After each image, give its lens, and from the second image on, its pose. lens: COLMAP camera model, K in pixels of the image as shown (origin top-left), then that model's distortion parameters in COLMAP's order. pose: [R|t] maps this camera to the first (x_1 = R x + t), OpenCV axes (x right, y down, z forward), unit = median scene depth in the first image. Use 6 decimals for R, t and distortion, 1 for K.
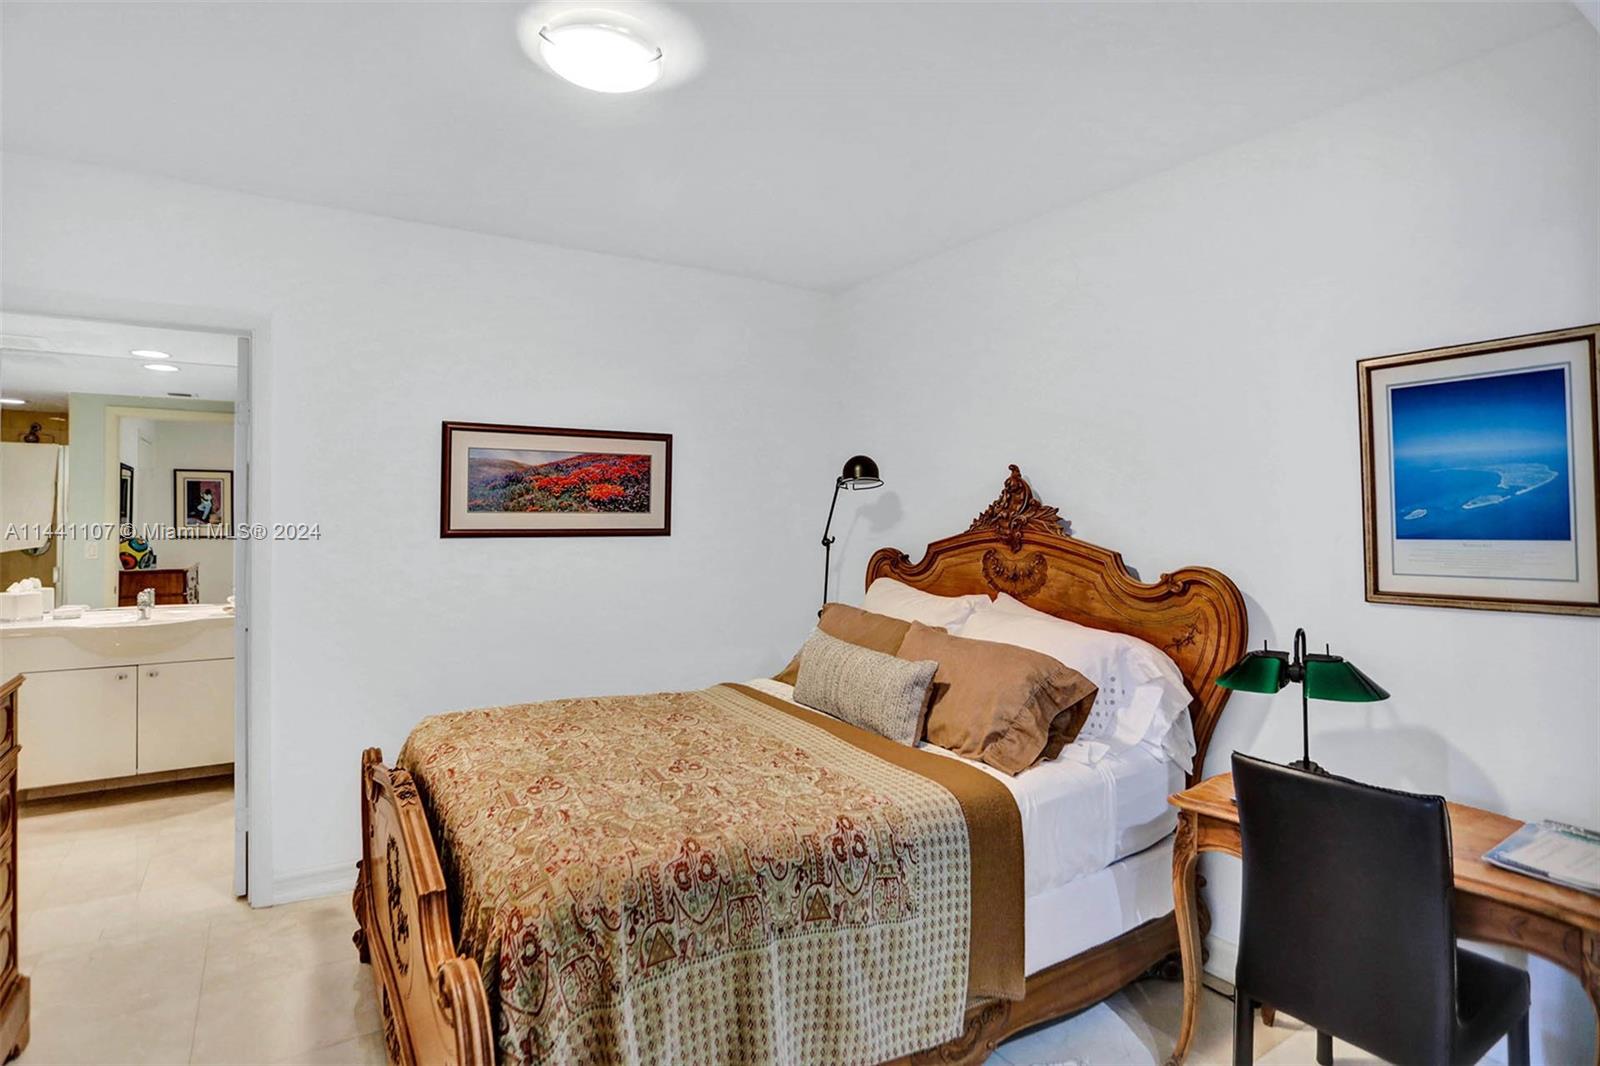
lens RADIAL K [[812.8, 0, 800.0], [0, 812.8, 533.0], [0, 0, 1]] dist [-0.075796, 0.030682]
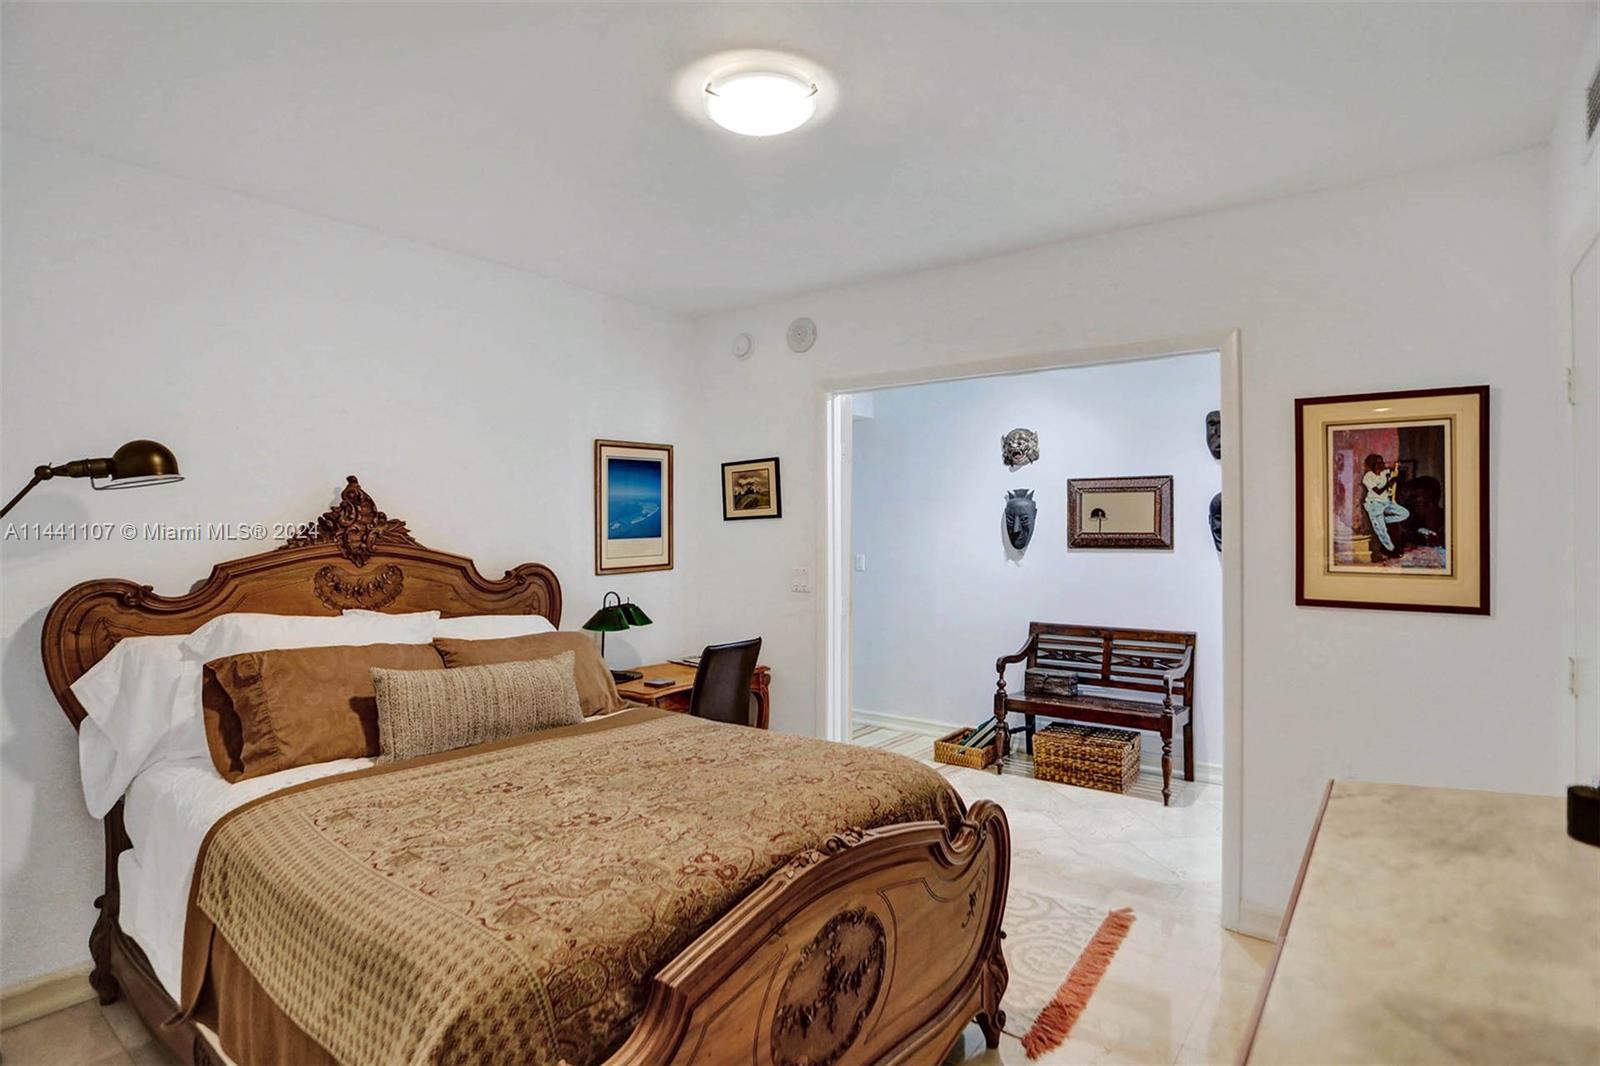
lens RADIAL K [[812.8, 0, 800.0], [0, 812.8, 533.0], [0, 0, 1]] dist [-0.075796, 0.030682]
pose [[-0.326239, -0.011198, 0.945221, -0.776219], [0.020576, 0.999609, 0.018944, -0.022243], [-0.945063, 0.025629, -0.325881, 0.777377]]
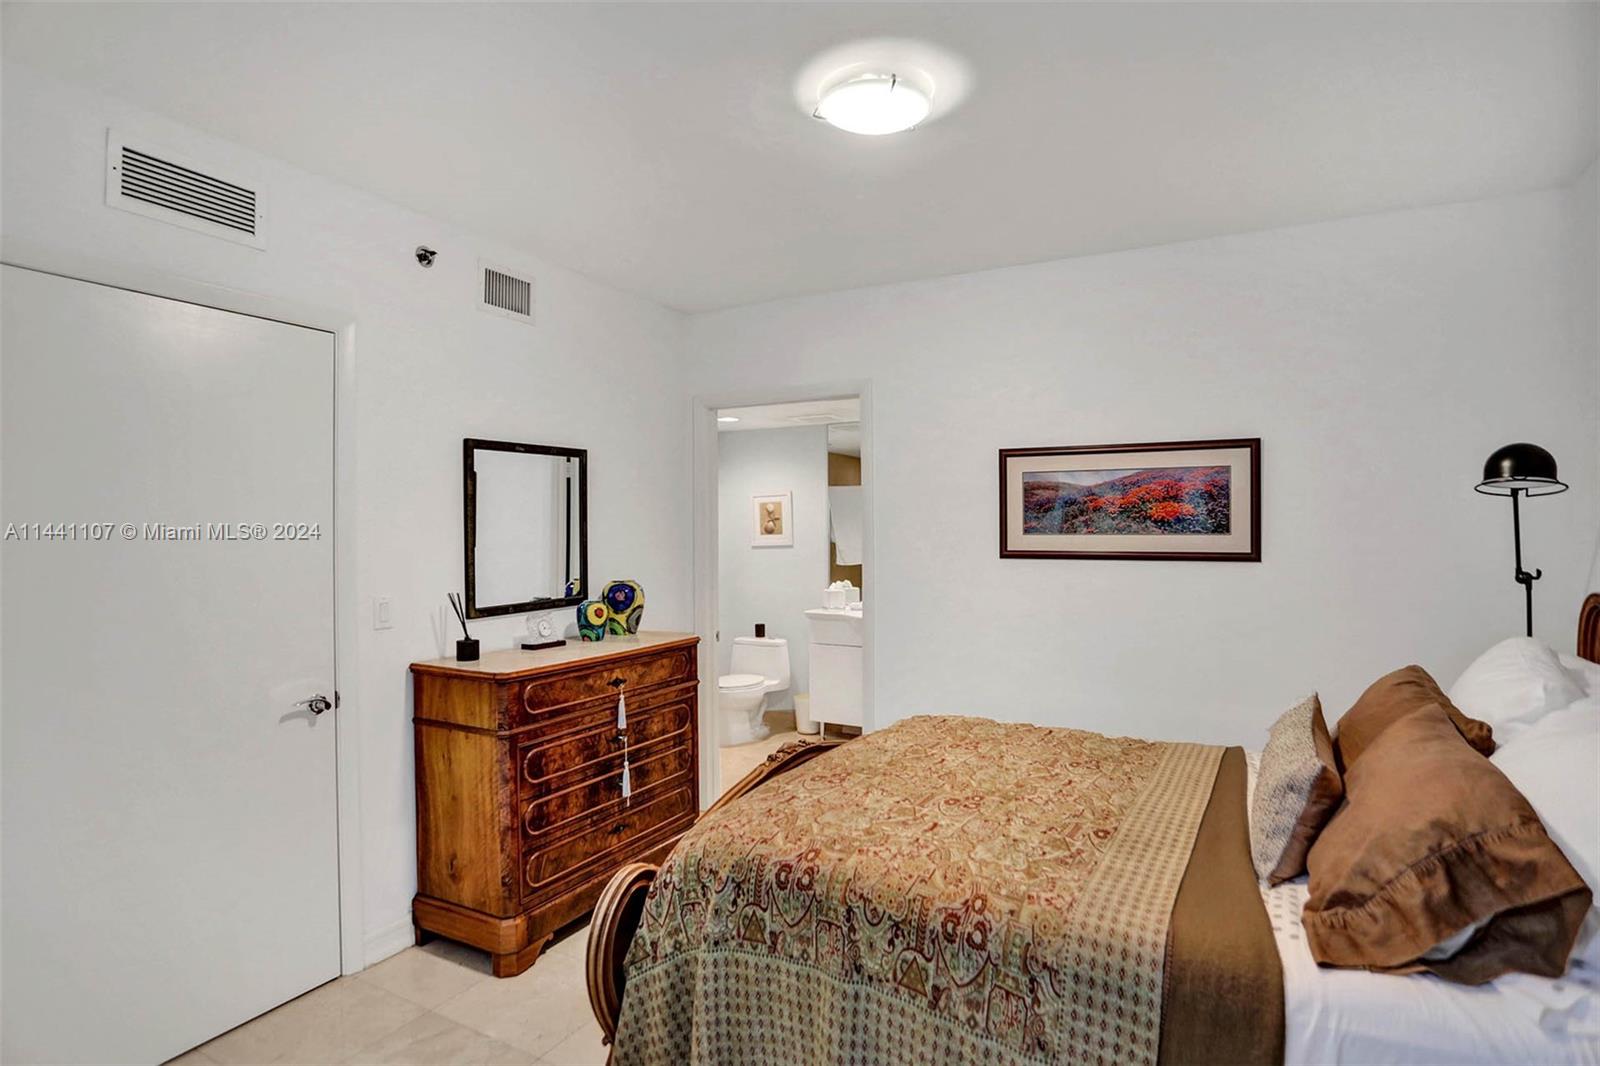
lens RADIAL K [[826.1, 0, 797.6], [0, 826.1, 535.0], [0, 0, 1]] dist [-0.081122, 0.039826]
pose [[0.481437, -0.001606, -0.876479, 0.391192], [-0.015289, 0.999831, -0.010230, -0.009416], [0.876347, 0.018326, 0.481331, 0.226922]]
